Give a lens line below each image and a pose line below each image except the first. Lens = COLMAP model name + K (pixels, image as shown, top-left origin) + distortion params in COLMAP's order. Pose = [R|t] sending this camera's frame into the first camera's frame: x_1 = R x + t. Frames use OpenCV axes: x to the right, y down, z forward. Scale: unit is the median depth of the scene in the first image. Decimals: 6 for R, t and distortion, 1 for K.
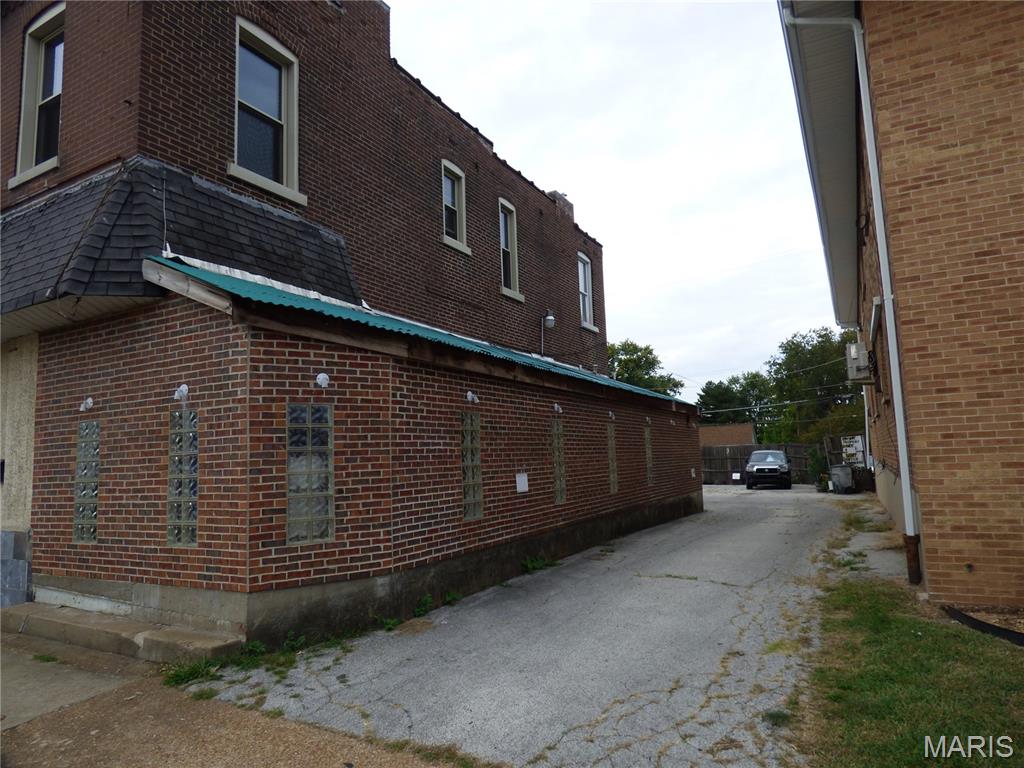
lens RADIAL K [[637.9, 0, 512.0], [0, 637.9, 384.0], [0, 0, 1]] dist [-0.004118, -0.000670]
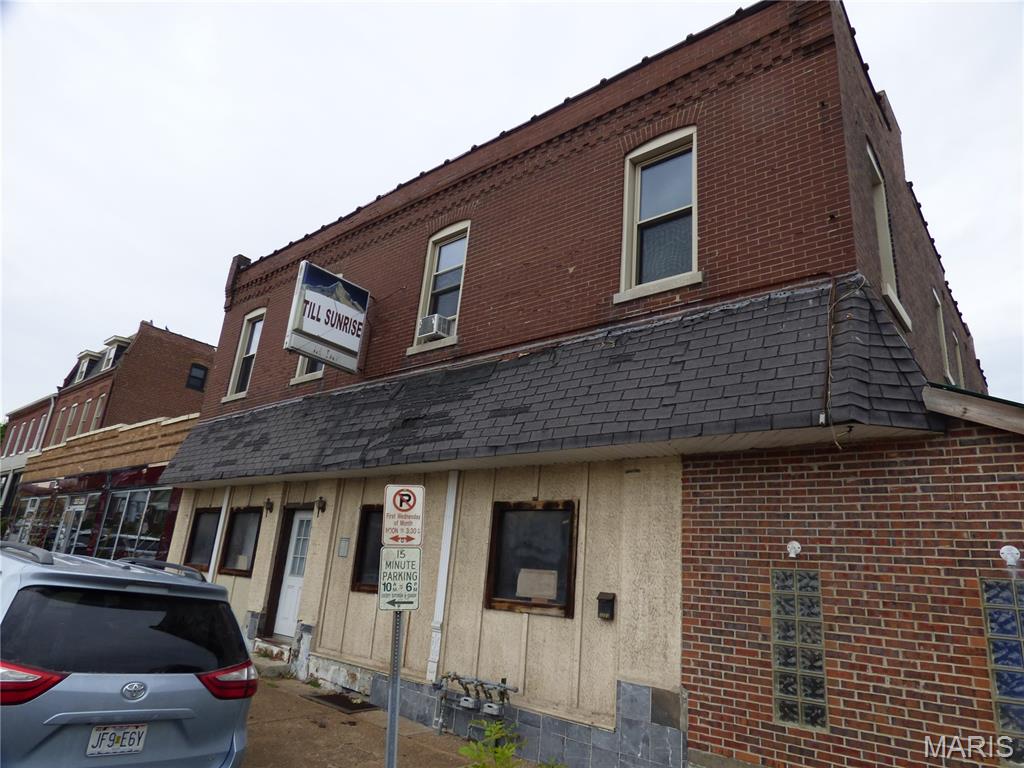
lens RADIAL K [[637.9, 0, 512.0], [0, 637.9, 384.0], [0, 0, 1]] dist [-0.004118, -0.000670]
pose [[0.970715, 0.055425, -0.233753, -0.809456], [-0.099356, 0.978529, -0.180582, 0.006906], [0.218725, 0.198519, 0.955379, 0.064586]]
